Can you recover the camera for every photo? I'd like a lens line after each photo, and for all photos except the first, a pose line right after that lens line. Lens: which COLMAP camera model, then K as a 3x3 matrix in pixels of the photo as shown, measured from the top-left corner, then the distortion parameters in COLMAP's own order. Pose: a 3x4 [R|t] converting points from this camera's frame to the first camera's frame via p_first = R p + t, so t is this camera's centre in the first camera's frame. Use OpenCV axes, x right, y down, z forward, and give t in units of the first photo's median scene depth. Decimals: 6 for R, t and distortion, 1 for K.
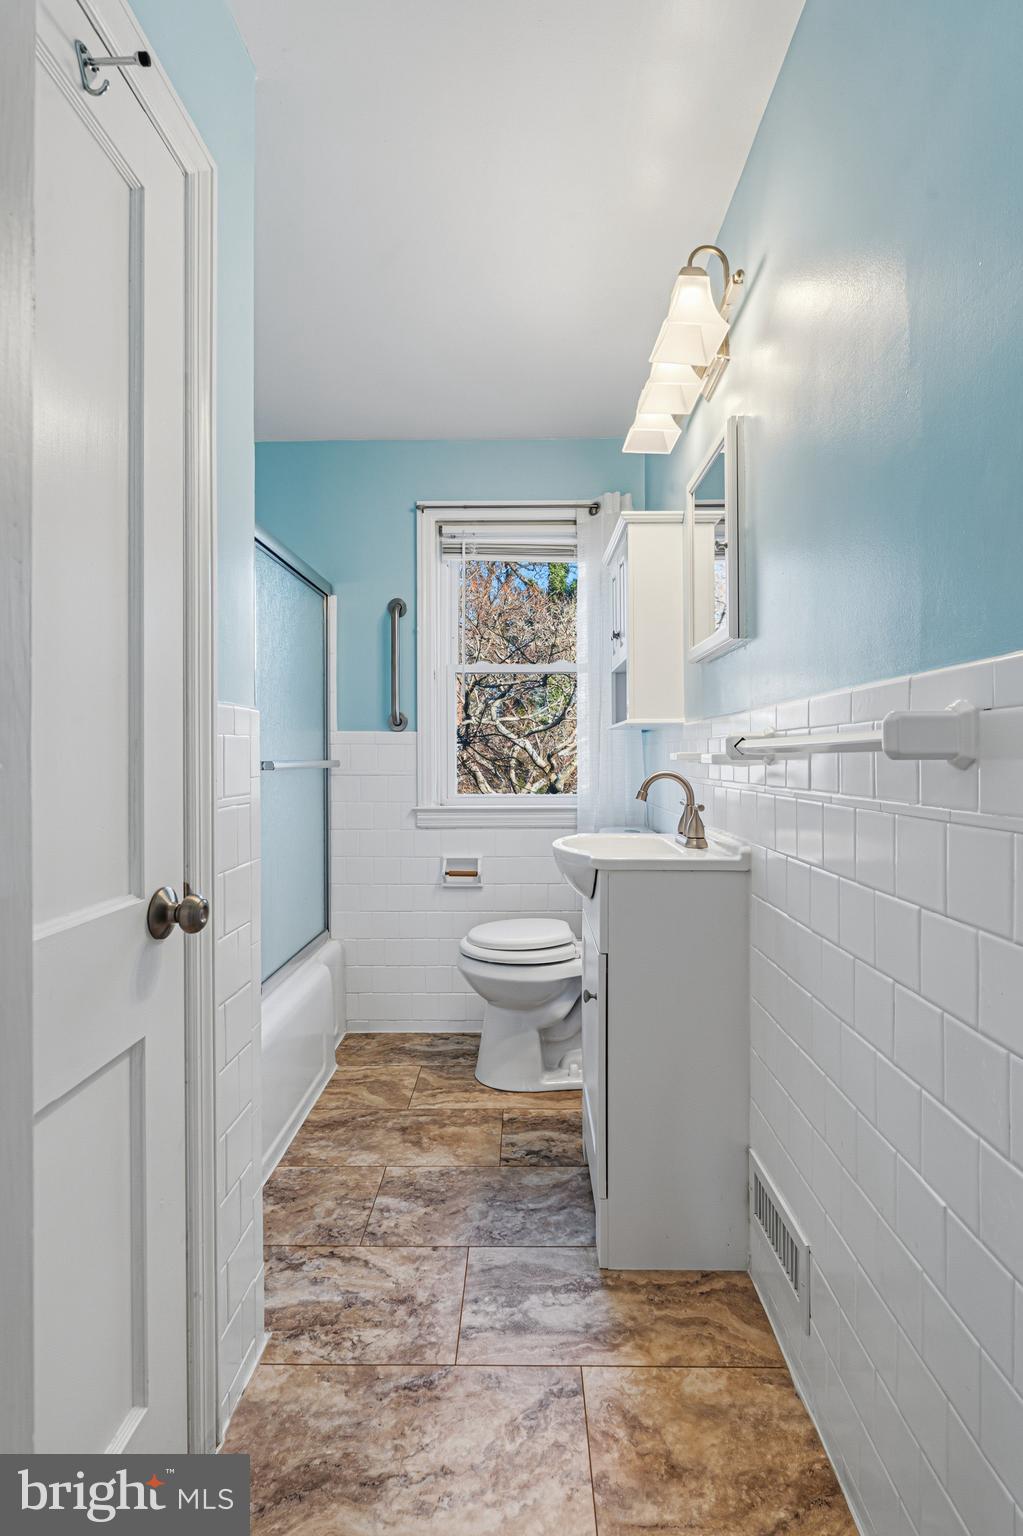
lens RADIAL K [[695.3, 0, 511.5], [0, 695.3, 768.0], [0, 0, 1]] dist [-0.001079, -0.000133]
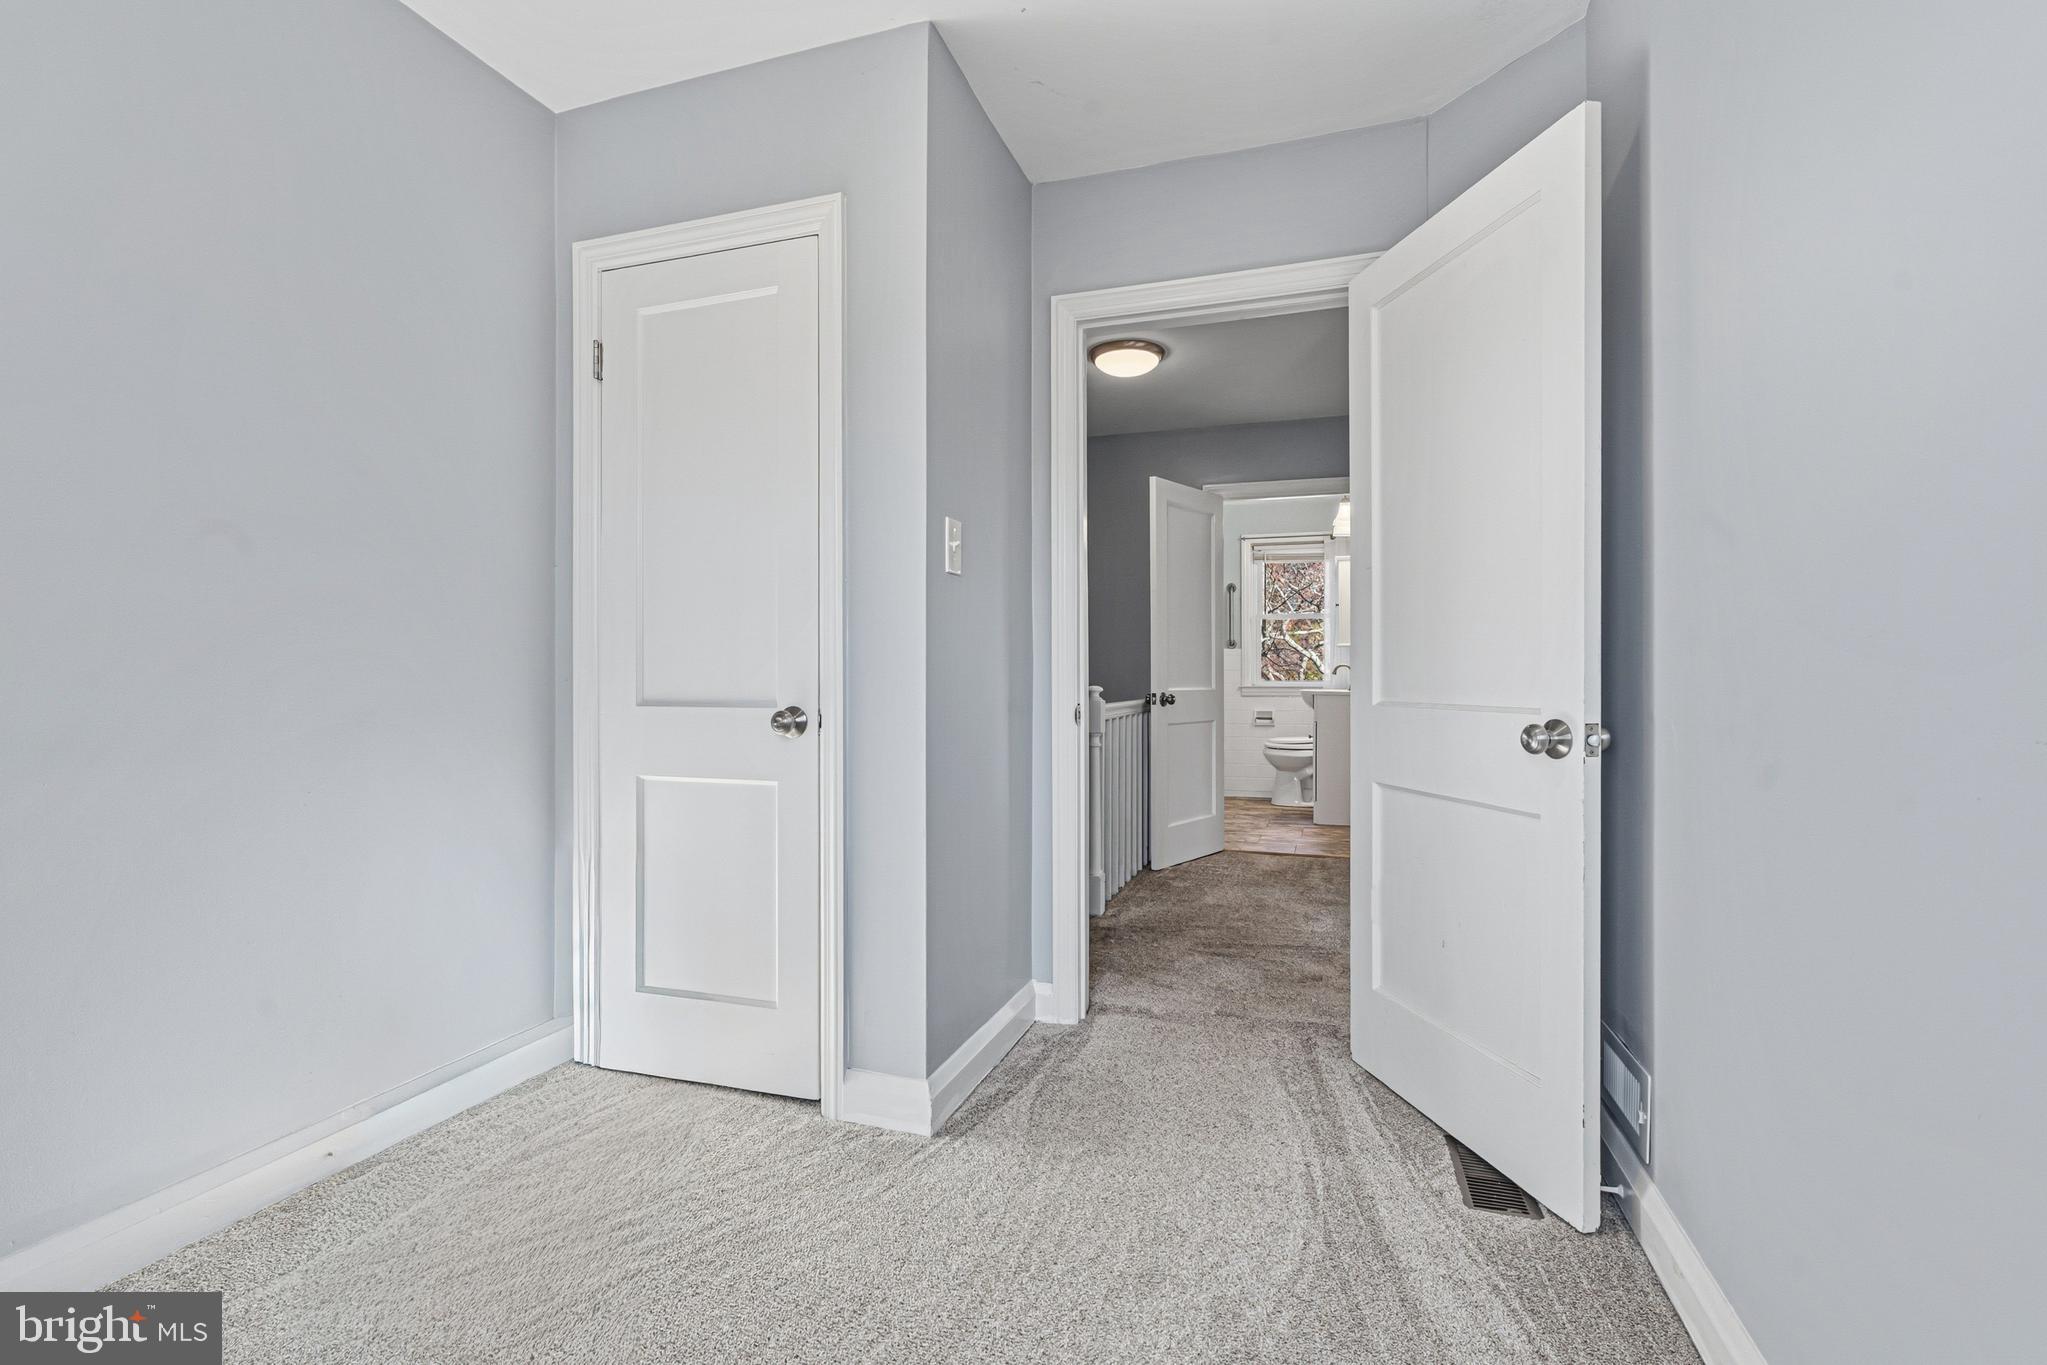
lens RADIAL K [[926.6, 0, 1017.9], [0, 926.6, 683.3], [0, 0, 1]] dist [-0.001079, -0.000133]
pose [[0.951486, 0.000218, -0.307692, 0.077145], [-0.001924, 0.999984, -0.005239, 0.064758], [0.307686, 0.005576, 0.951472, -1.793637]]
